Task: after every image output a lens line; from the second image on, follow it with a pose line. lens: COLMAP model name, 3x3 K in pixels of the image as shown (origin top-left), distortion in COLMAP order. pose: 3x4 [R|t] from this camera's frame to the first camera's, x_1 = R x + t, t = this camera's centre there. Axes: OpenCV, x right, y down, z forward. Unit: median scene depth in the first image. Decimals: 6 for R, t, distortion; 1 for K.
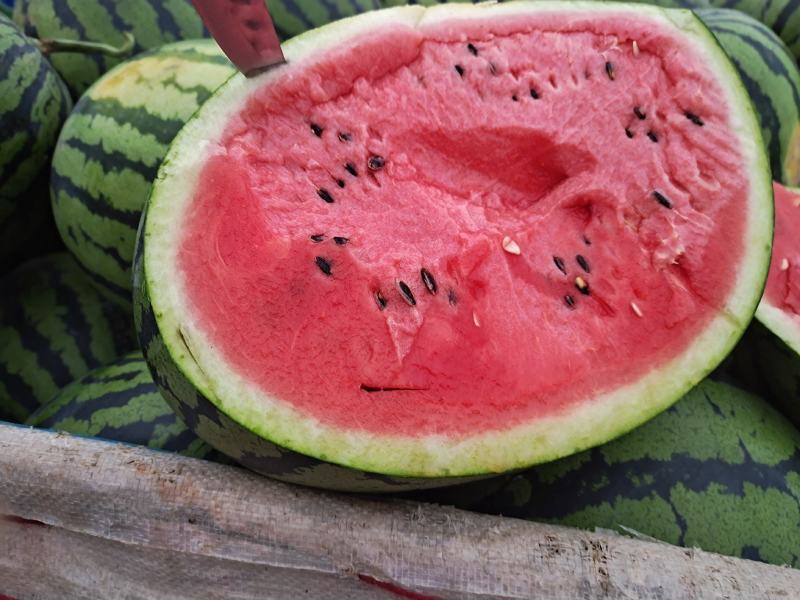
lens RADIAL K [[331.7, 0, 400.0], [0, 331.7, 300.0], [0, 0, 1]] dist [0.001447, -0.000892]
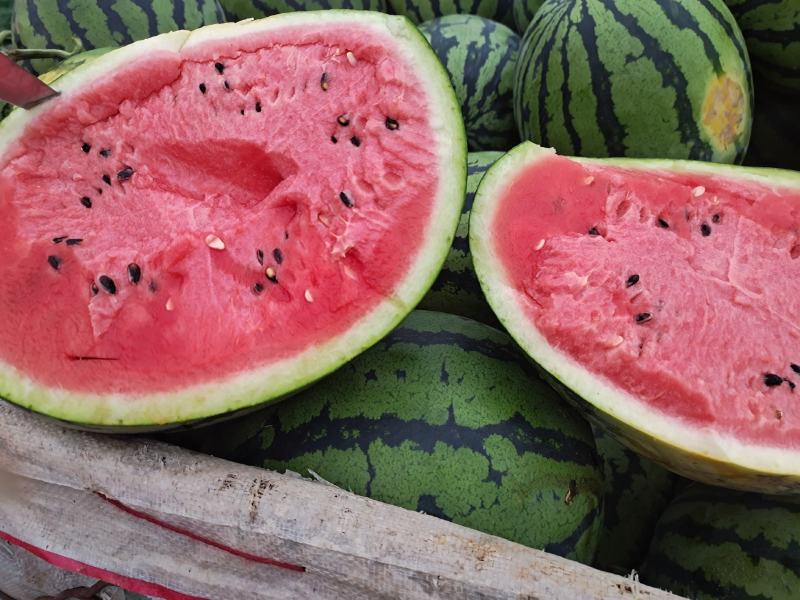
lens RADIAL K [[314.3, 0, 400.2], [0, 314.3, 264.0], [0, 0, 1]] dist [0.009398, -0.002616]
pose [[0.994107, -0.000965, -0.108400, 1.079711], [0.006506, 0.998689, 0.050775, -0.131626], [0.108209, -0.051181, 0.992810, -0.078533]]
